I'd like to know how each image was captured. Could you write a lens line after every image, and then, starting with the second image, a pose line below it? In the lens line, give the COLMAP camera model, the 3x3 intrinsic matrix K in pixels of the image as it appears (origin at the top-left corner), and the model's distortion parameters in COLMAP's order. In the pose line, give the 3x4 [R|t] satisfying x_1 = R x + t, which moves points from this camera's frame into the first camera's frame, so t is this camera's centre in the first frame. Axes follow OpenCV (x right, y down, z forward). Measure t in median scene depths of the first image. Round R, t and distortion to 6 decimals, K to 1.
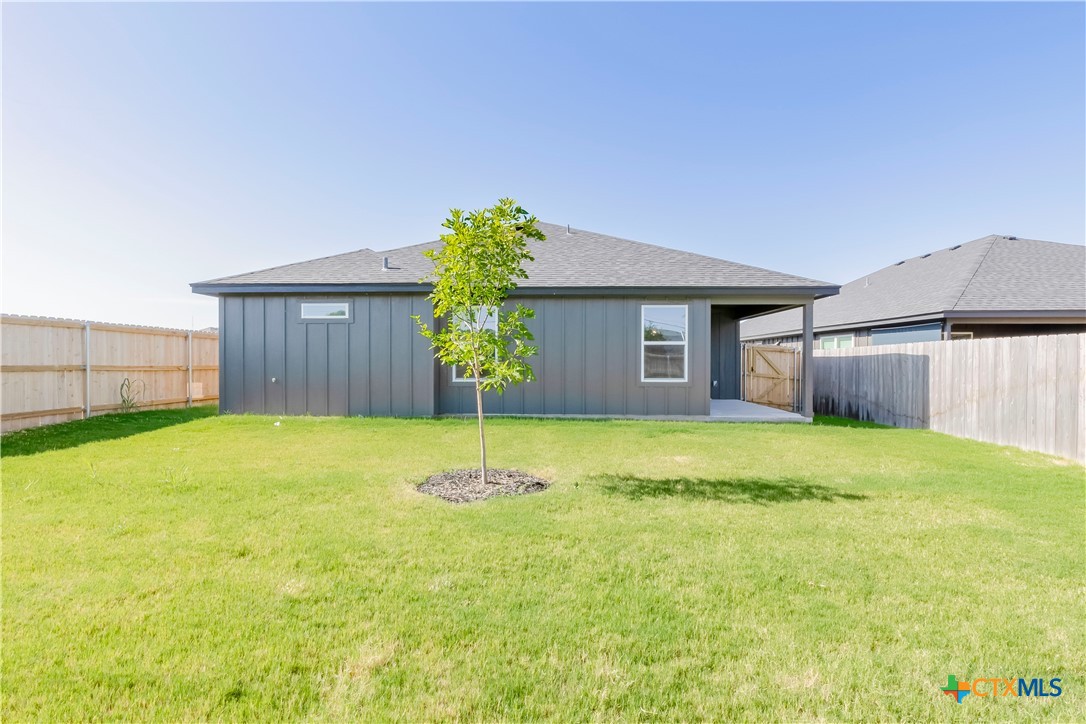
lens RADIAL K [[493.5, 0, 551.2], [0, 493.5, 363.0], [0, 0, 1]] dist [0.002436, -0.000222]
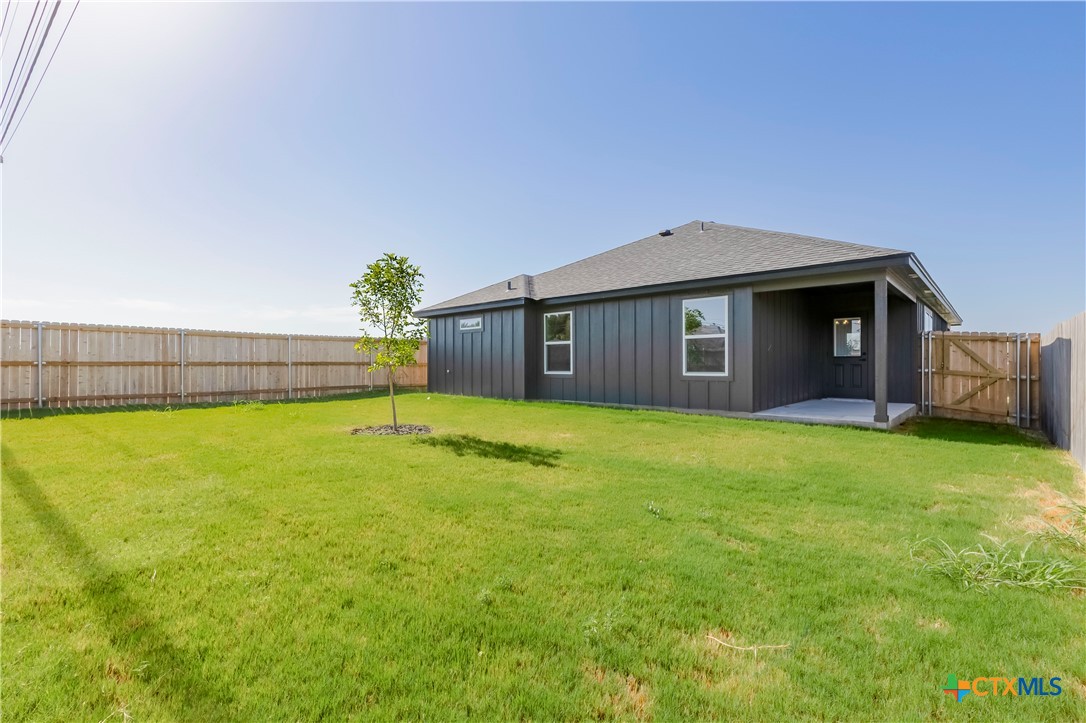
lens RADIAL K [[493.5, 0, 534.7], [0, 493.5, 359.0], [0, 0, 1]] dist [0.002436, -0.000222]
pose [[0.755168, -0.010292, -0.655450, 0.624800], [0.002979, 0.999920, -0.012269, 0.016242], [0.655524, 0.007313, 0.755139, 0.031267]]
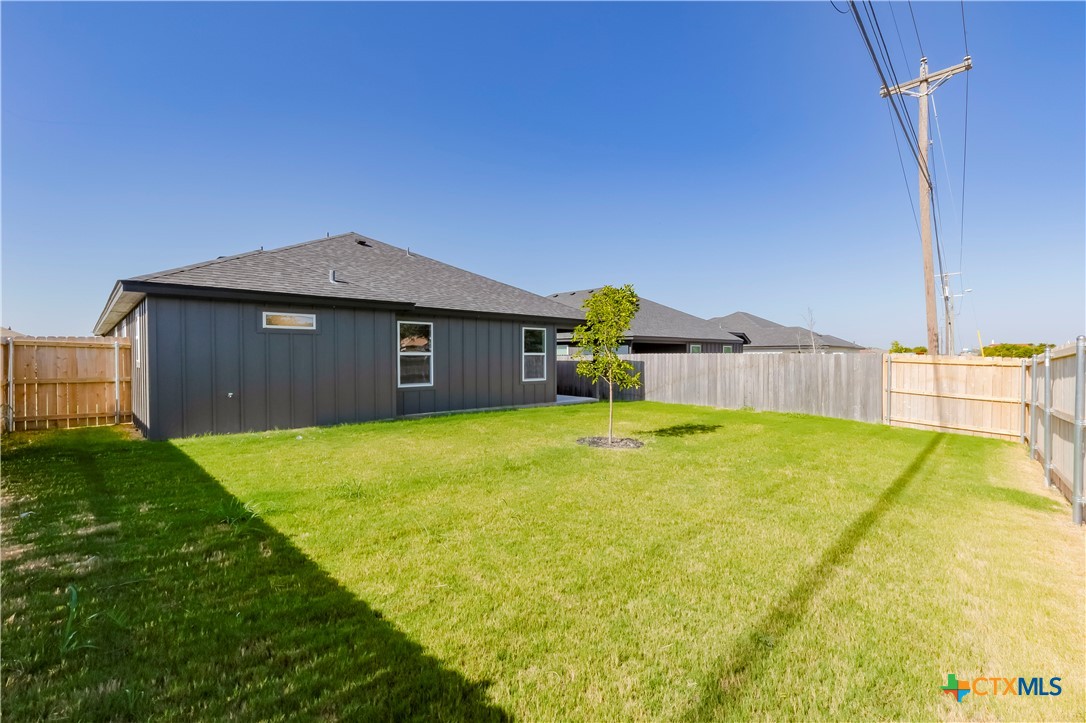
lens RADIAL K [[493.5, 0, 544.9], [0, 493.5, 362.6], [0, 0, 1]] dist [0.002436, -0.000222]
pose [[0.699547, -0.011514, 0.714494, -0.797785], [0.006088, 0.999930, 0.010153, -0.030070], [-0.714561, -0.002753, 0.699568, -0.042725]]
